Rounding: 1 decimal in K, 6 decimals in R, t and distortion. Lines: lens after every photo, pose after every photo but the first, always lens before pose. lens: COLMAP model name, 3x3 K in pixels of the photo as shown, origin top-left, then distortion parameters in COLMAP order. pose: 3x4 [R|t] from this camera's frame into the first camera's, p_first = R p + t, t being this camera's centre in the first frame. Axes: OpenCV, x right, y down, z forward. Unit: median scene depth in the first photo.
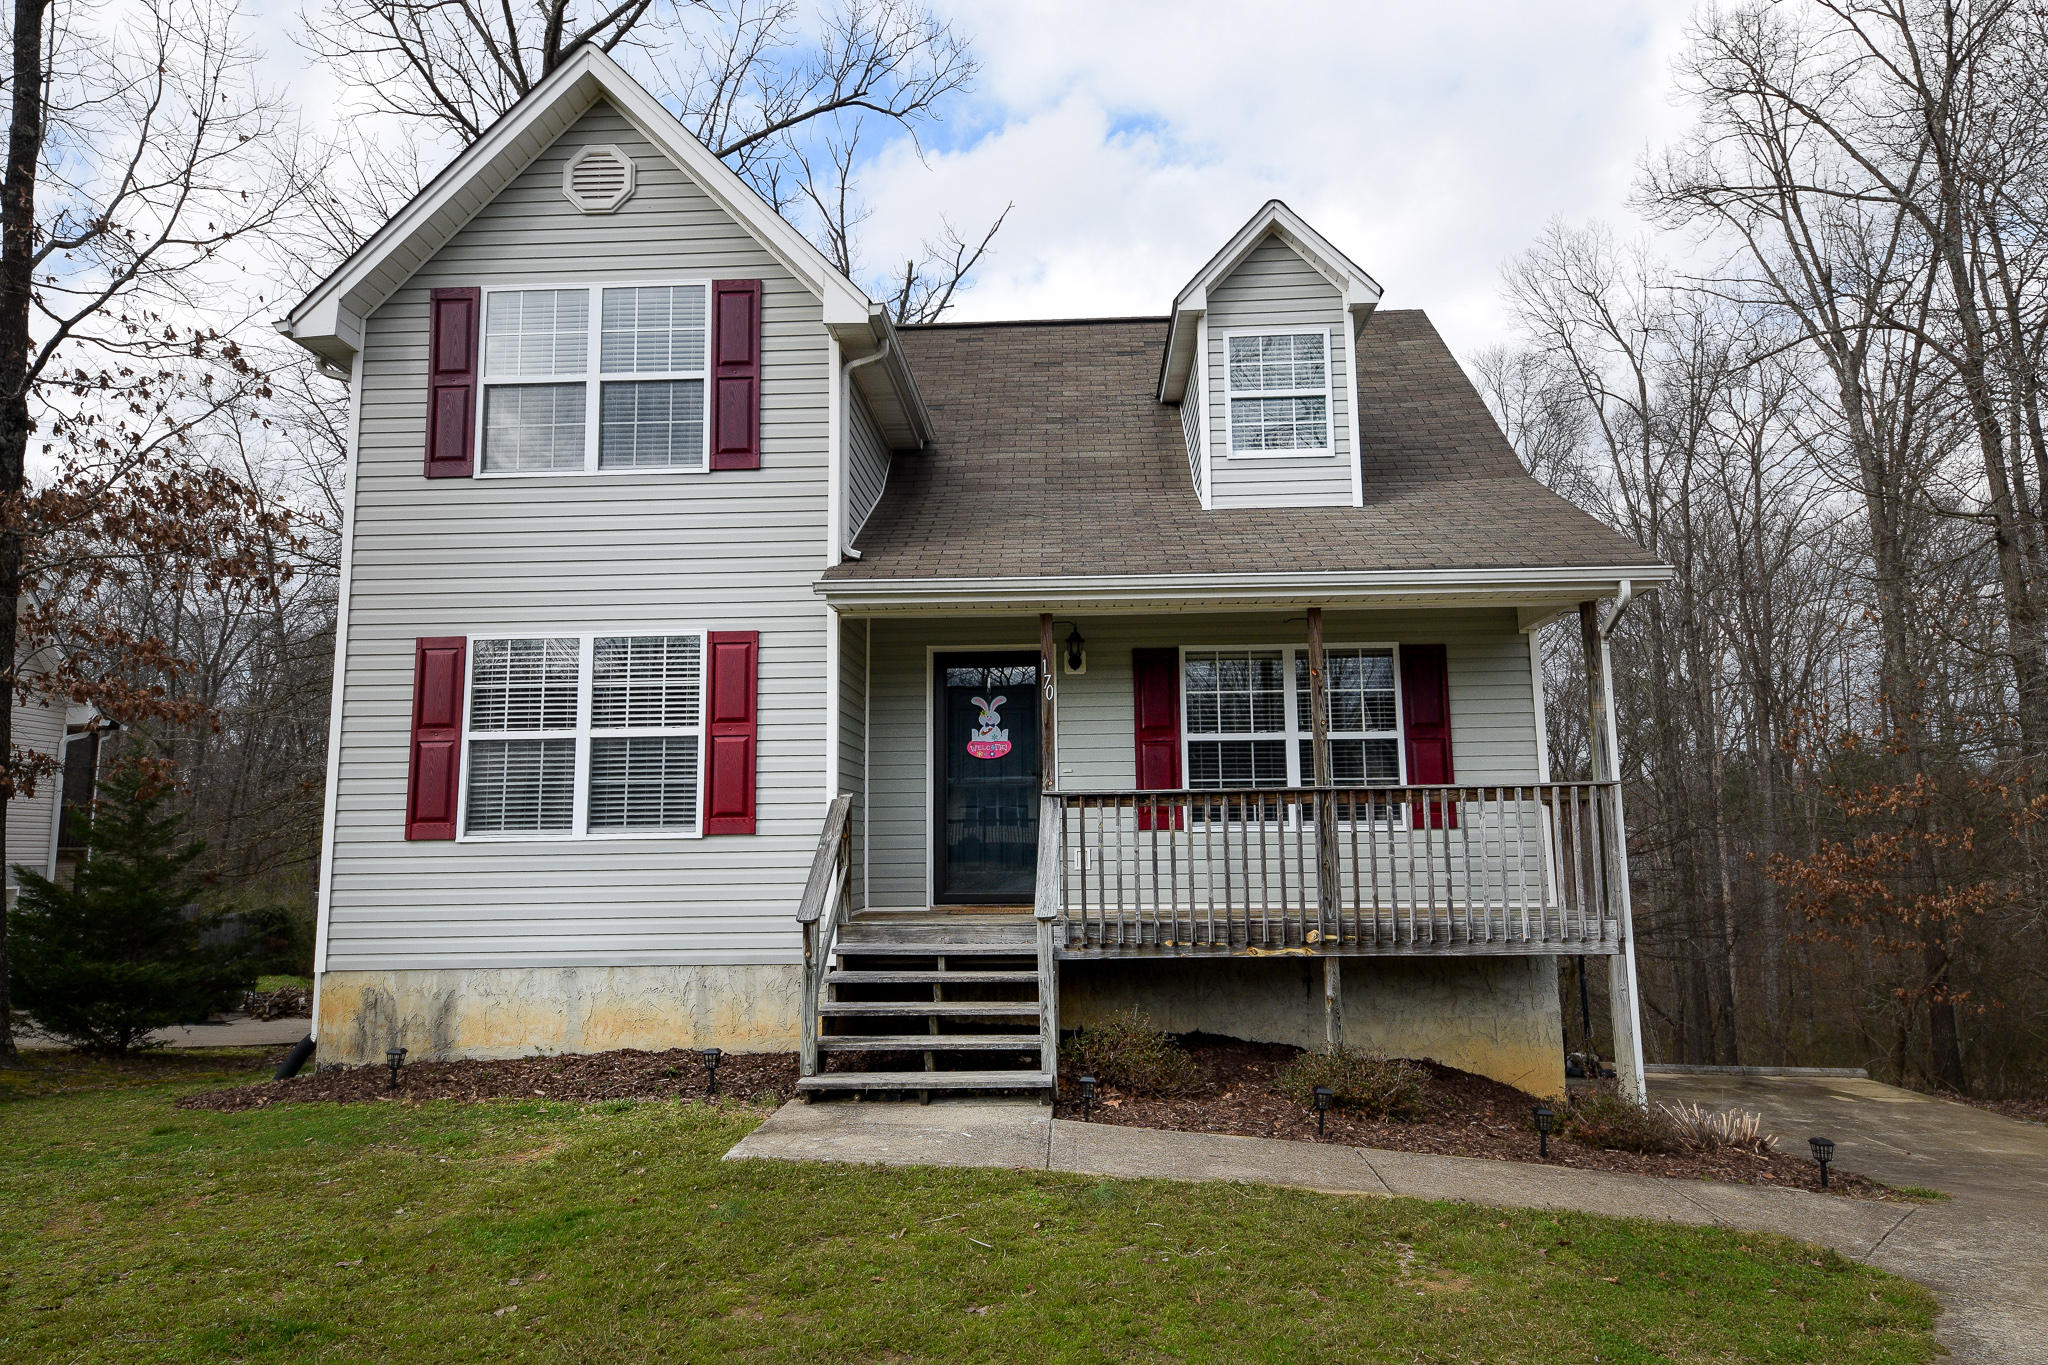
lens RADIAL K [[1238.0, 0, 1029.5], [0, 1238.0, 674.2], [0, 0, 1]] dist [0.031675, -0.032066]
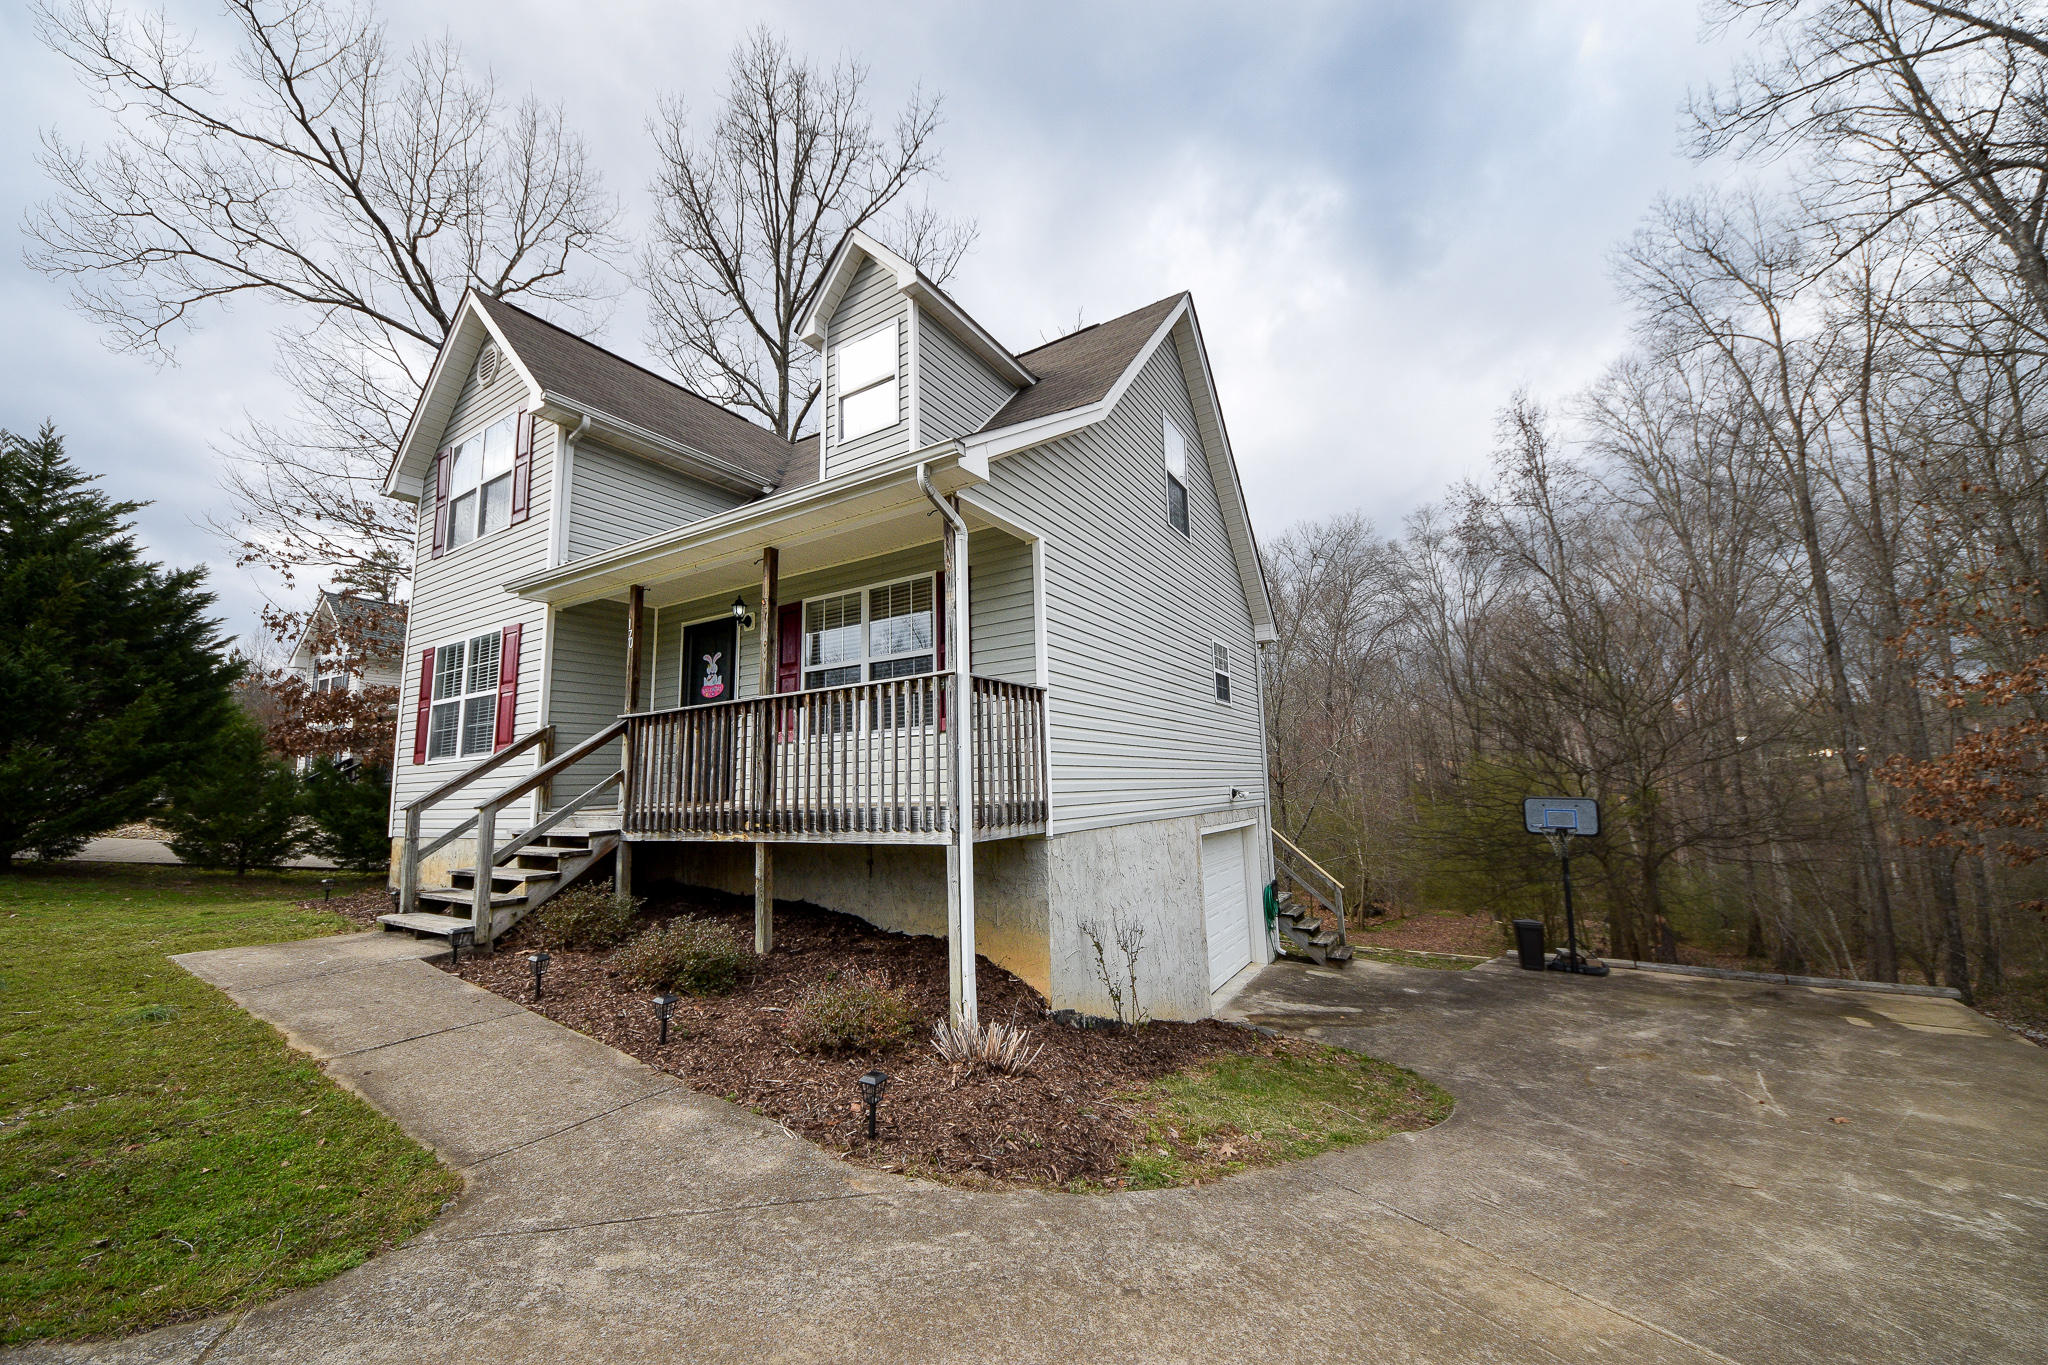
lens RADIAL K [[735.3, 0, 1024.0], [0, 735.3, 682.5], [0, 0, 1]] dist [0.018967, -0.012043]
pose [[0.872974, -0.079176, -0.481298, 0.767182], [0.084750, 0.996350, -0.010185, 0.101259], [0.480347, -0.031899, 0.876498, 0.492566]]
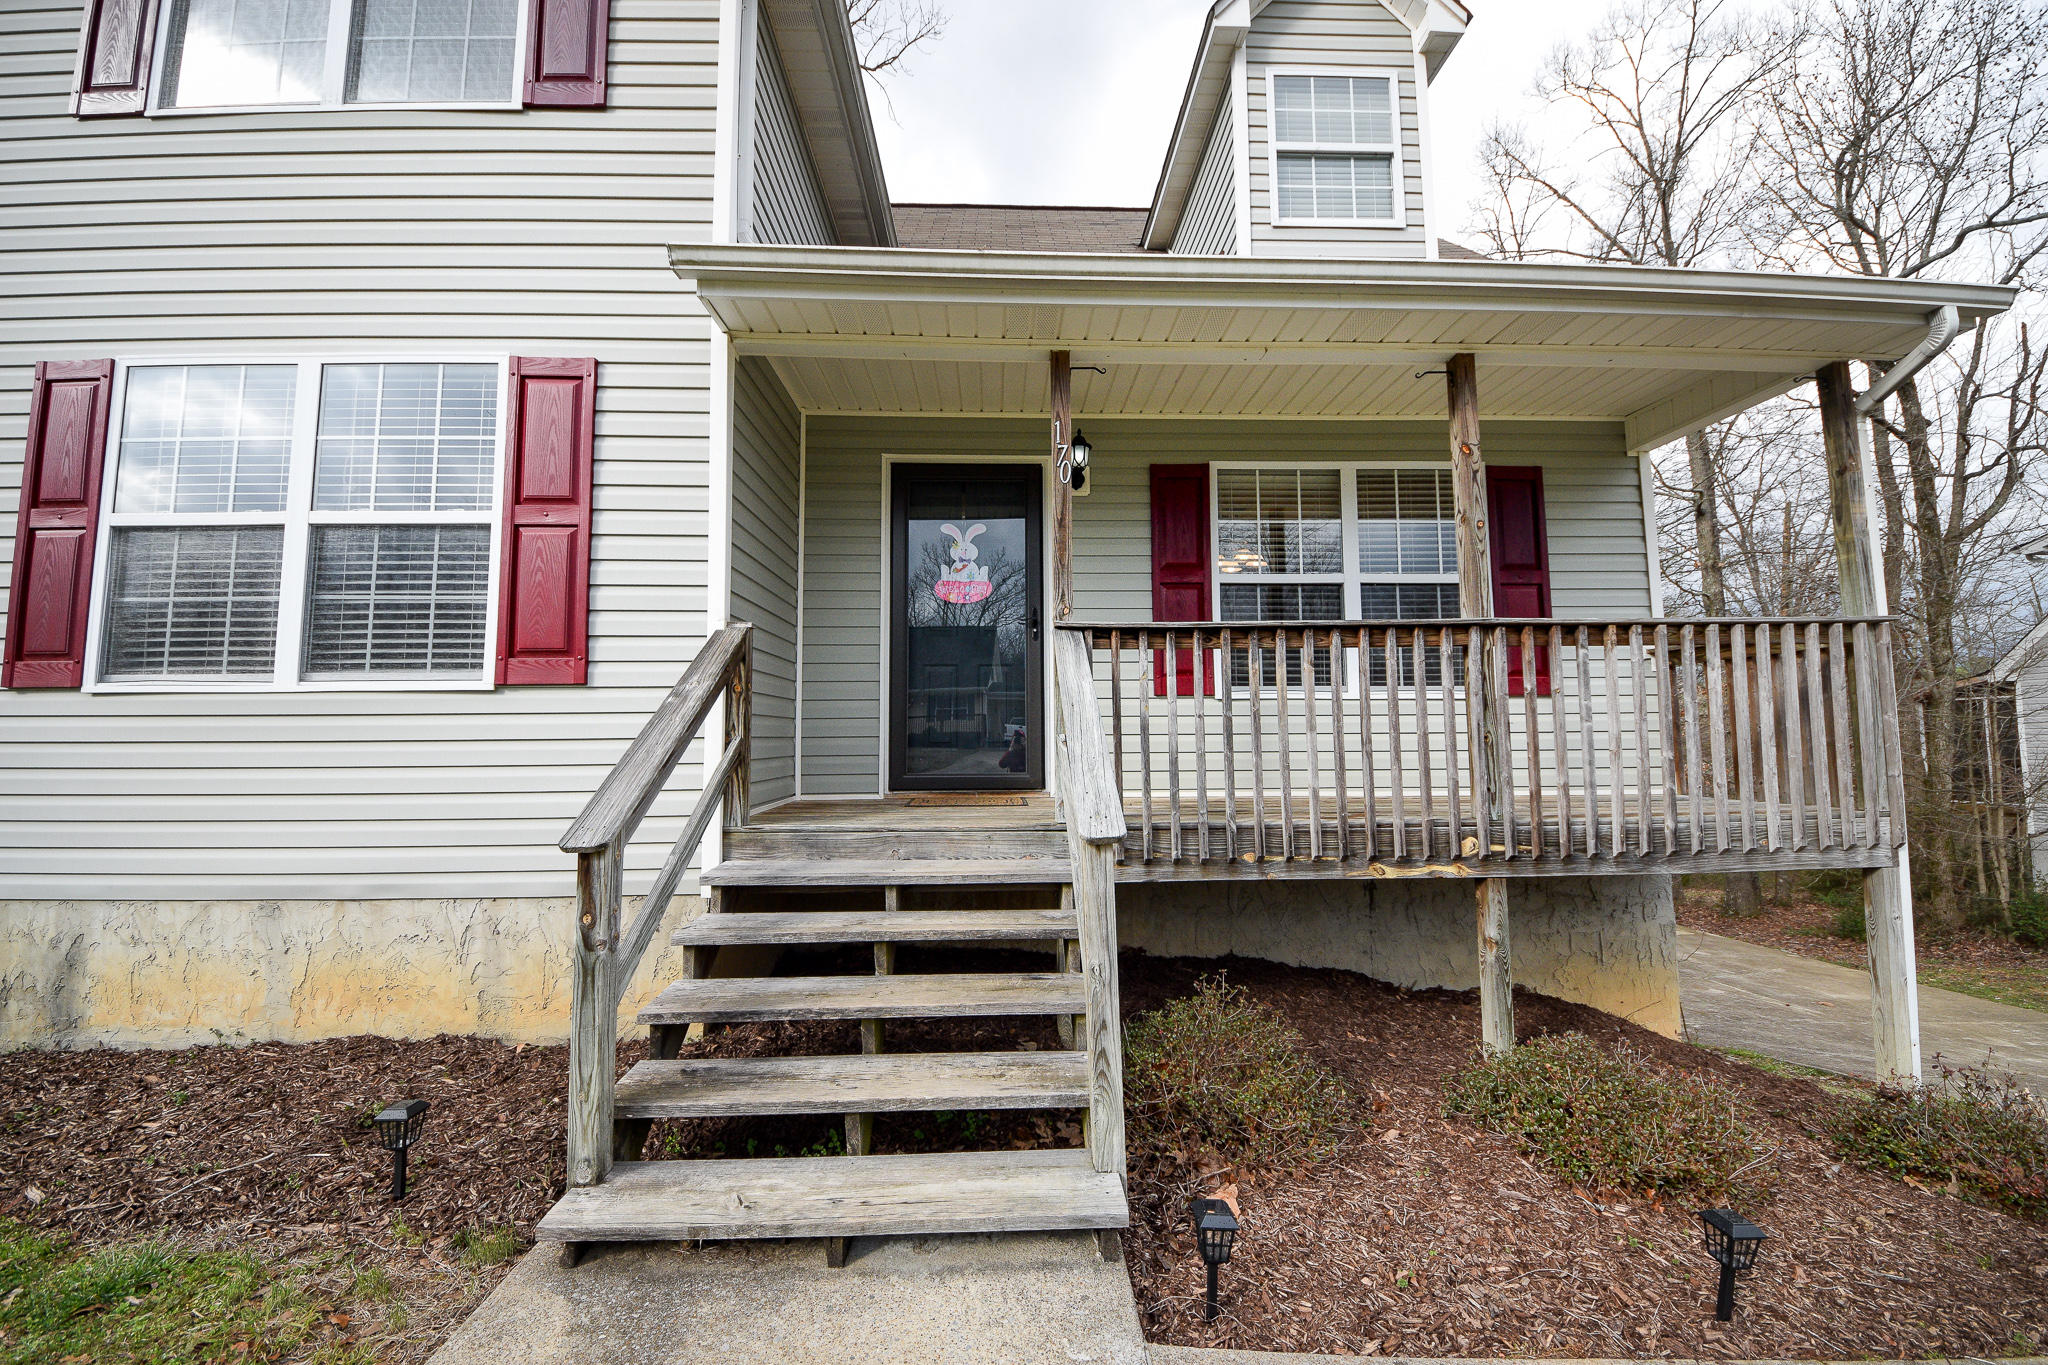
lens RADIAL K [[719.8, 0, 1022.1], [0, 719.8, 693.2], [0, 0, 1]] dist [0.011006, -0.011922]
pose [[0.997025, 0.009833, 0.076444, -0.033361], [-0.015364, 0.997279, 0.072097, 0.102323], [-0.075527, -0.073057, 0.994464, 0.617675]]
